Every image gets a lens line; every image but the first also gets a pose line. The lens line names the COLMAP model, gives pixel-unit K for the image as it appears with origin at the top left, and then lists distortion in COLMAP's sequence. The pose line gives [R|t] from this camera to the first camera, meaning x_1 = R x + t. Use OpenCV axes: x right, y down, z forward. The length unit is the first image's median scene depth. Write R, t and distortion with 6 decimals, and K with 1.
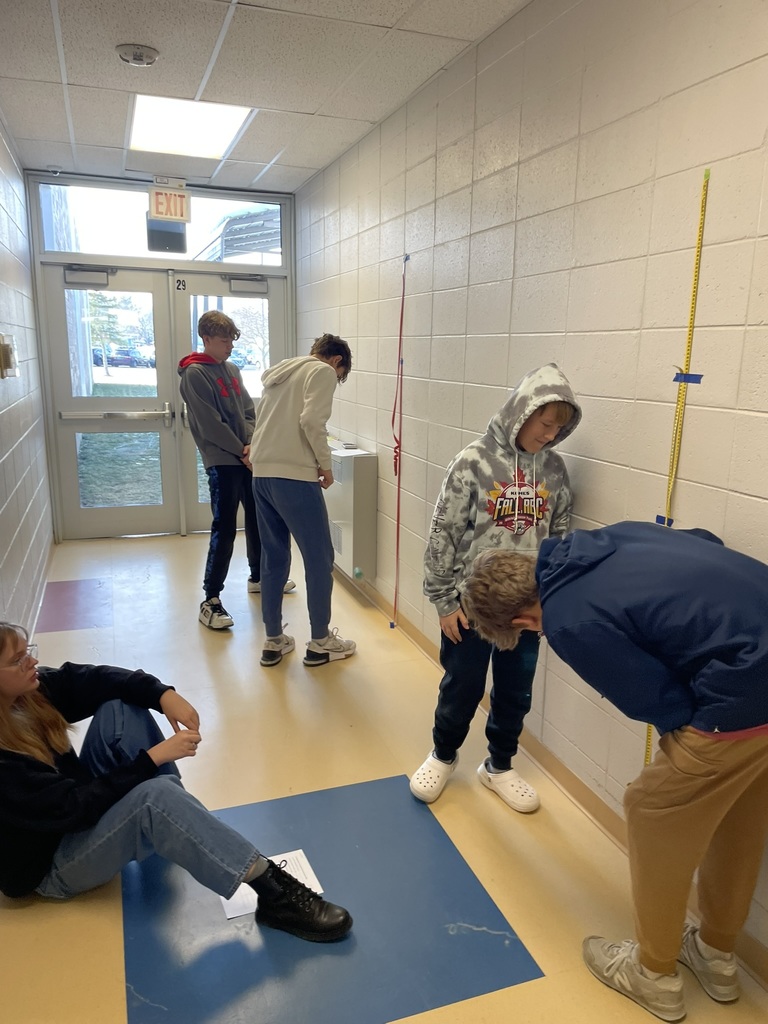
lens RADIAL K [[771.1, 0, 385.1], [0, 771.1, 526.3], [0, 0, 1]] dist [0.089725, -0.140714]
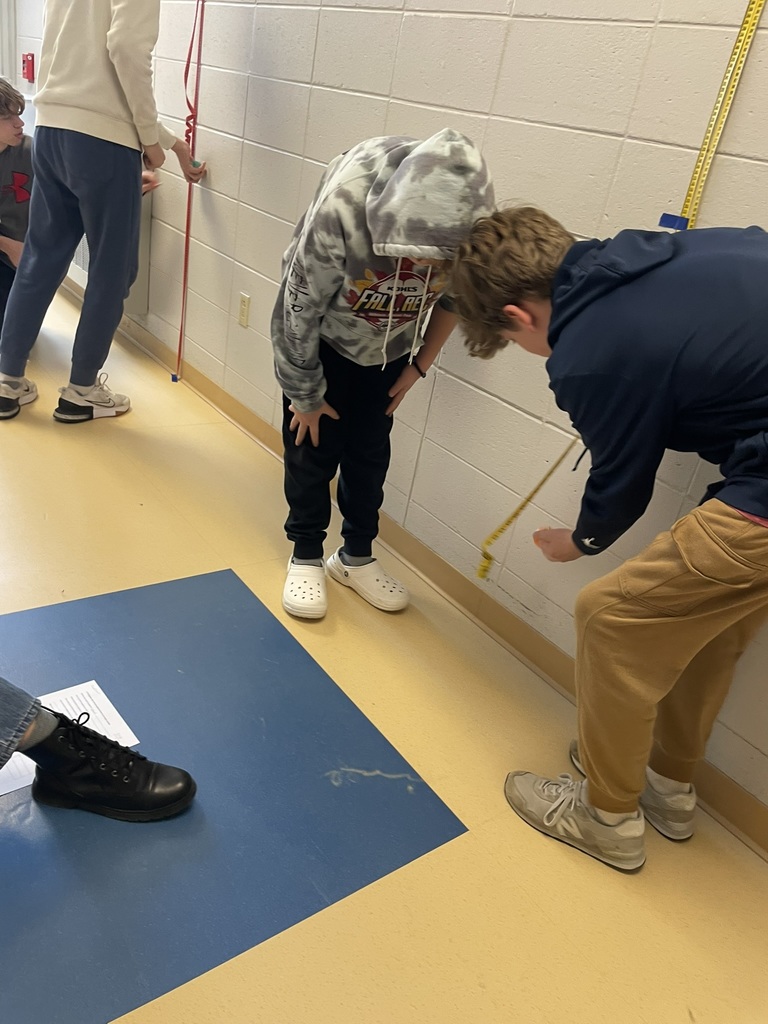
lens RADIAL K [[771.1, 0, 385.1], [0, 771.1, 526.3], [0, 0, 1]] dist [0.089725, -0.140714]
pose [[0.938769, 0.003881, 0.344527, -0.116635], [-0.098208, 0.961470, 0.256768, 0.101177], [-0.330256, -0.274881, 0.902979, 0.392444]]
